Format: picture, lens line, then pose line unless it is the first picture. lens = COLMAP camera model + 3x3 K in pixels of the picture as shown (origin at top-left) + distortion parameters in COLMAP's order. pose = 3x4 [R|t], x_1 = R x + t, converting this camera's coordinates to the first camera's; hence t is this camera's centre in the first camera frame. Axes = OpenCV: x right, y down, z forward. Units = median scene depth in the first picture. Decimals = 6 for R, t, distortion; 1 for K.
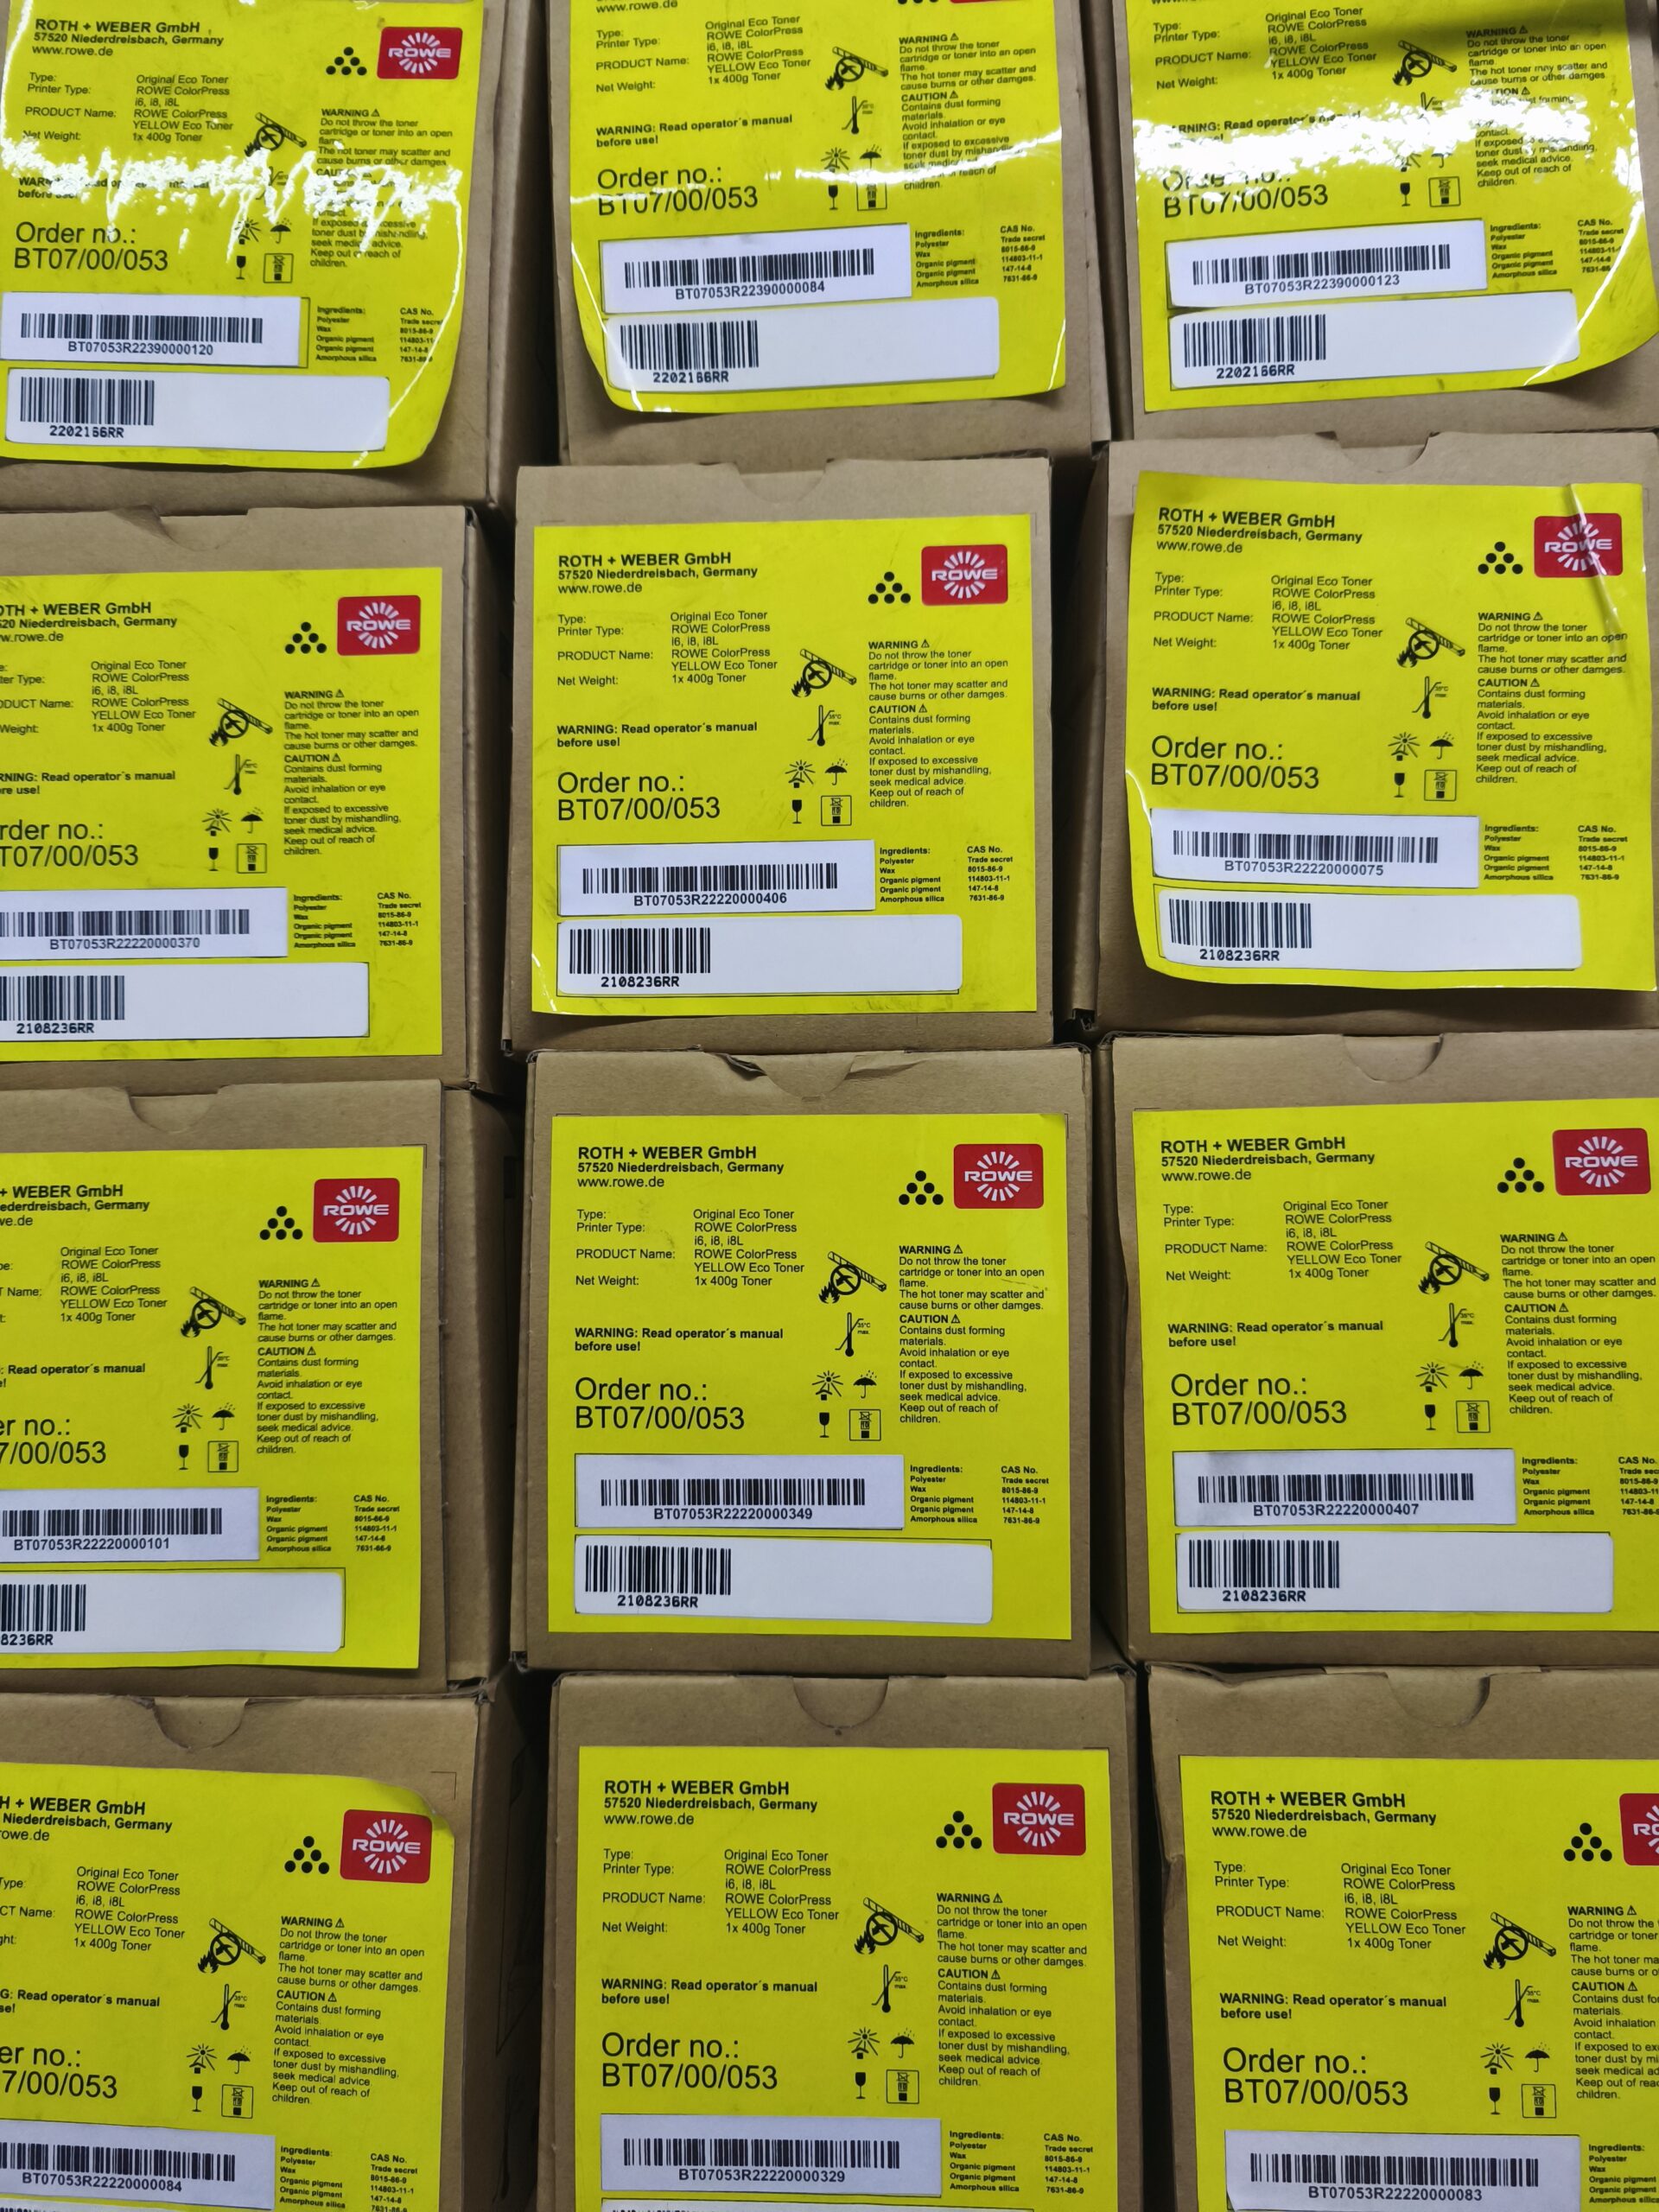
lens RADIAL K [[1482.2, 0, 837.0], [0, 1482.2, 1090.0], [0, 0, 1]] dist [0.046044, -0.036522]
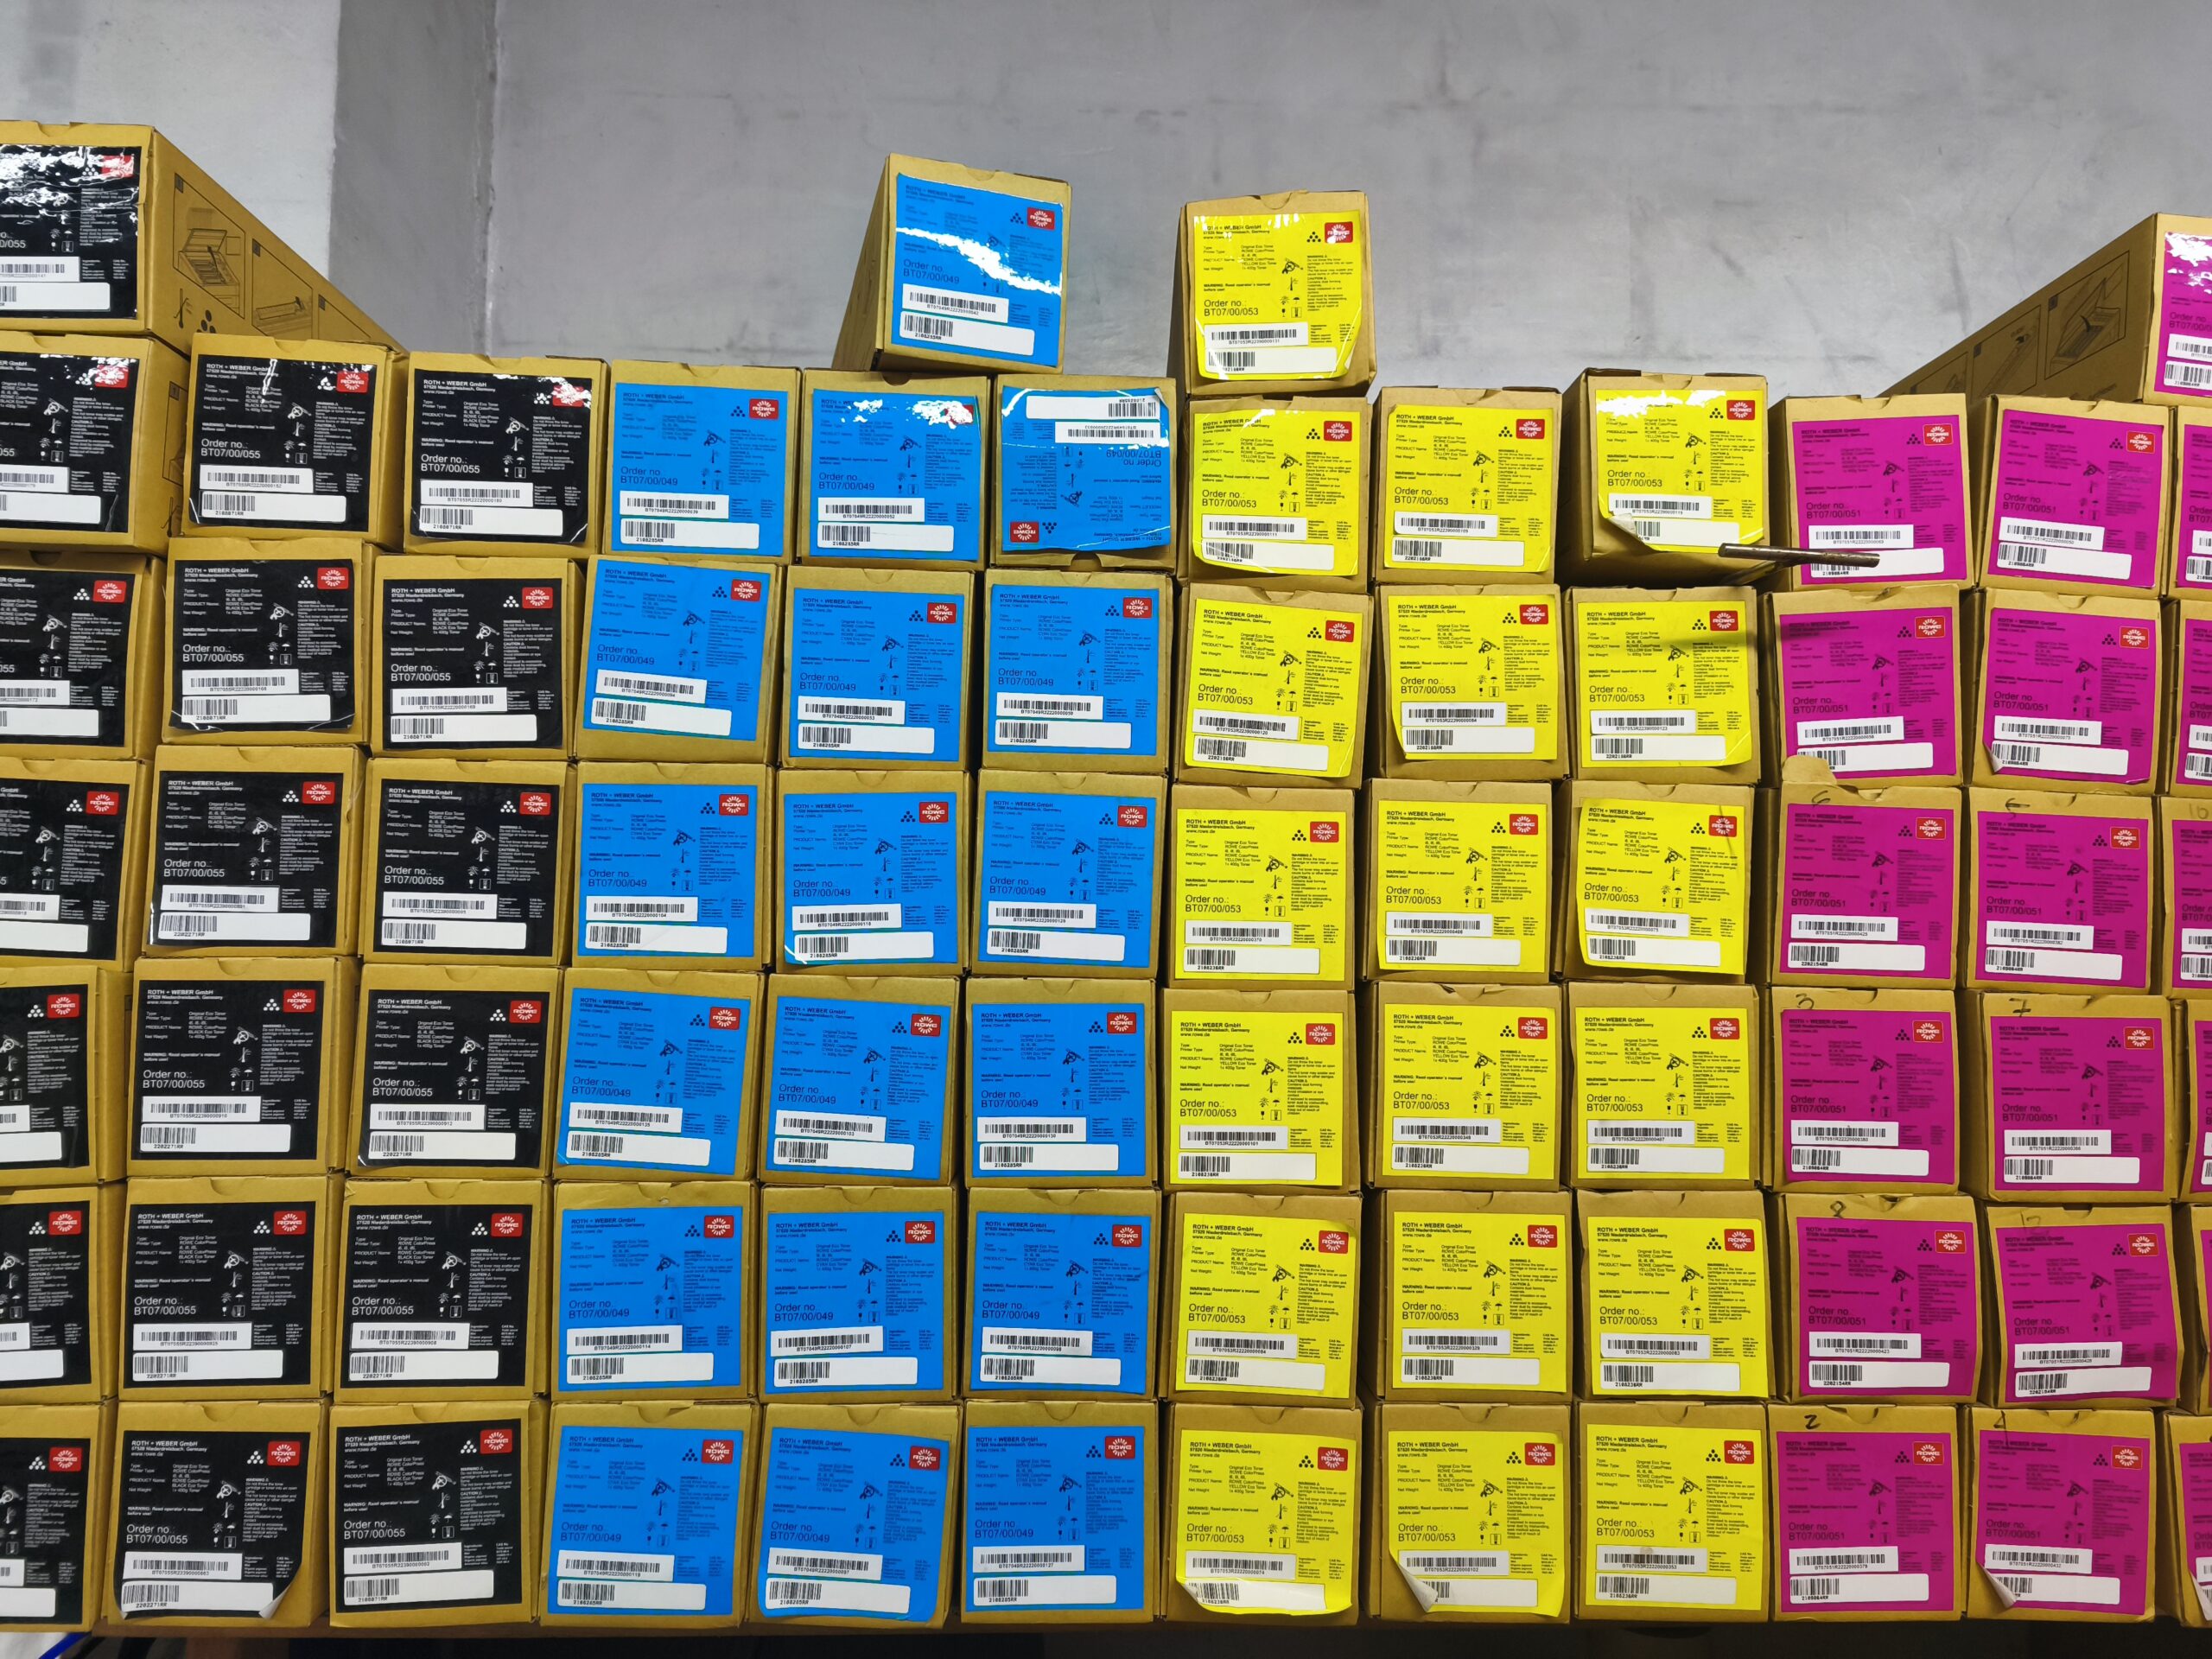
lens RADIAL K [[1482.2, 0, 1104.3], [0, 1482.2, 822.4], [0, 0, 1]] dist [0.046044, -0.036522]
pose [[0.996280, 0.032970, 0.079617, -1.010333], [-0.033349, 0.999438, 0.003440, -0.340458], [-0.079459, -0.006082, 0.996820, -1.942540]]
